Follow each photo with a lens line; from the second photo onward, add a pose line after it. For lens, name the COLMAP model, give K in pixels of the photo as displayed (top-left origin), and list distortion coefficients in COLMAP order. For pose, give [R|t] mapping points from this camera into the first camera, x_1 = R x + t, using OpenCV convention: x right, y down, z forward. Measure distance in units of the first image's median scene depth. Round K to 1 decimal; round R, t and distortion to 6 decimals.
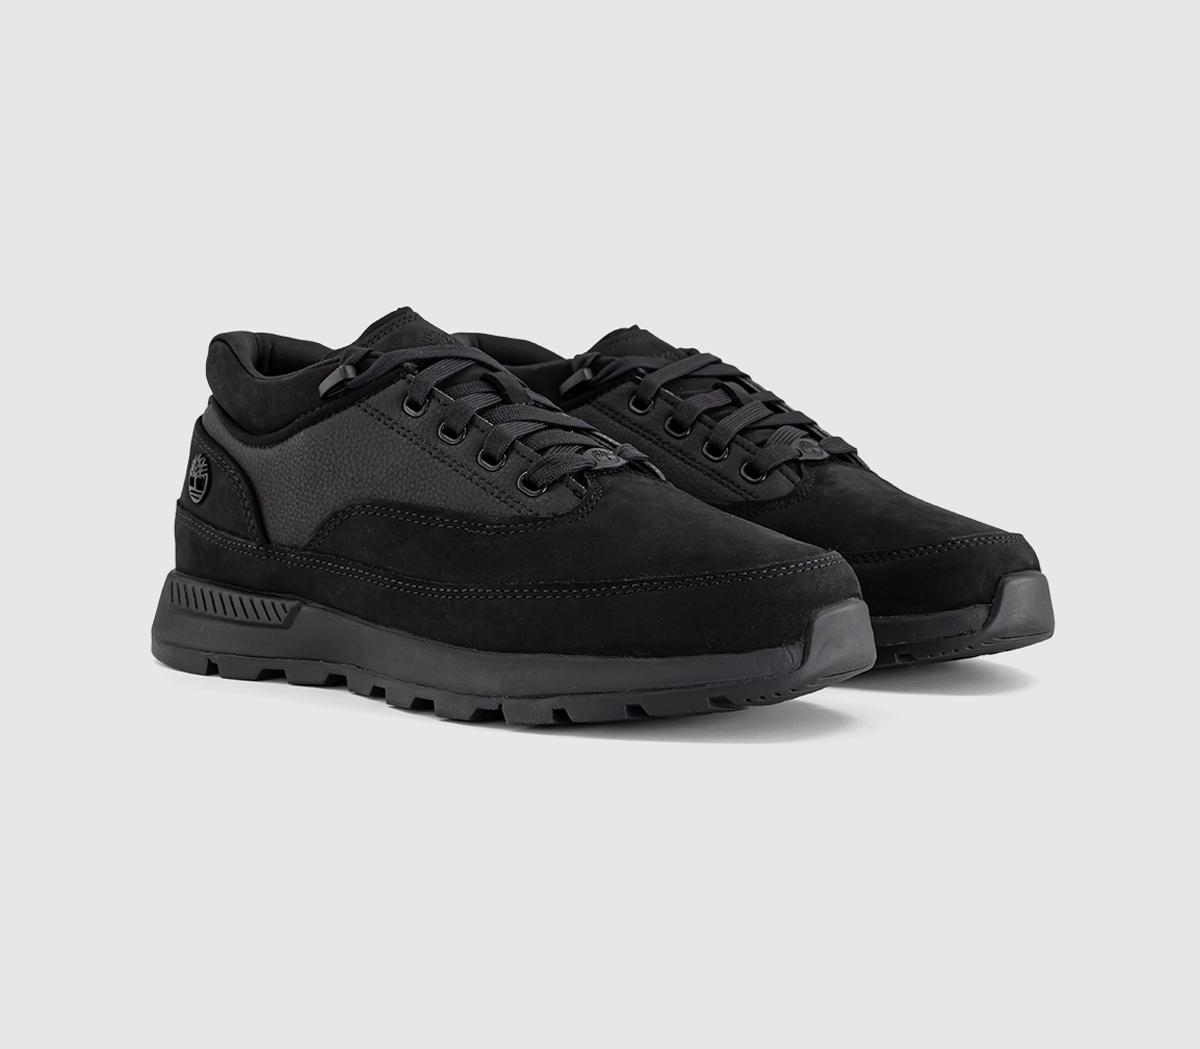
lens RADIAL K [[1850.1, 0, 600.0], [0, 1850.1, 524.5], [0, 0, 1]] dist [0.016882, 0.043639]
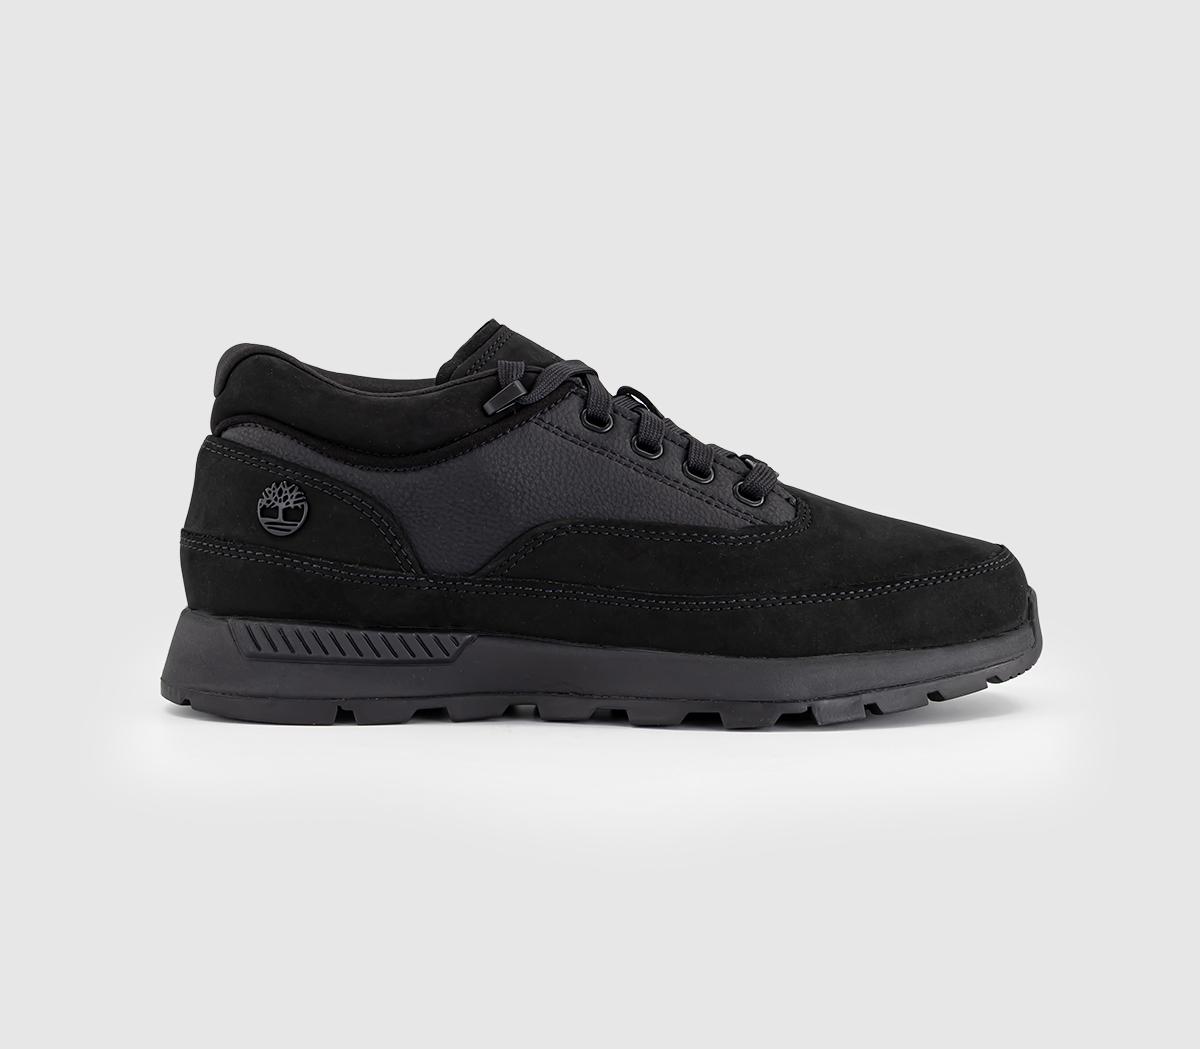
lens RADIAL K [[1850.1, 0, 600.0], [0, 1850.1, 524.5], [0, 0, 1]] dist [0.016882, 0.043639]
pose [[0.810778, -0.045228, 0.583604, -0.665189], [0.054962, 0.998488, 0.001025, -0.010535], [-0.582768, 0.031245, 0.812038, 0.200922]]
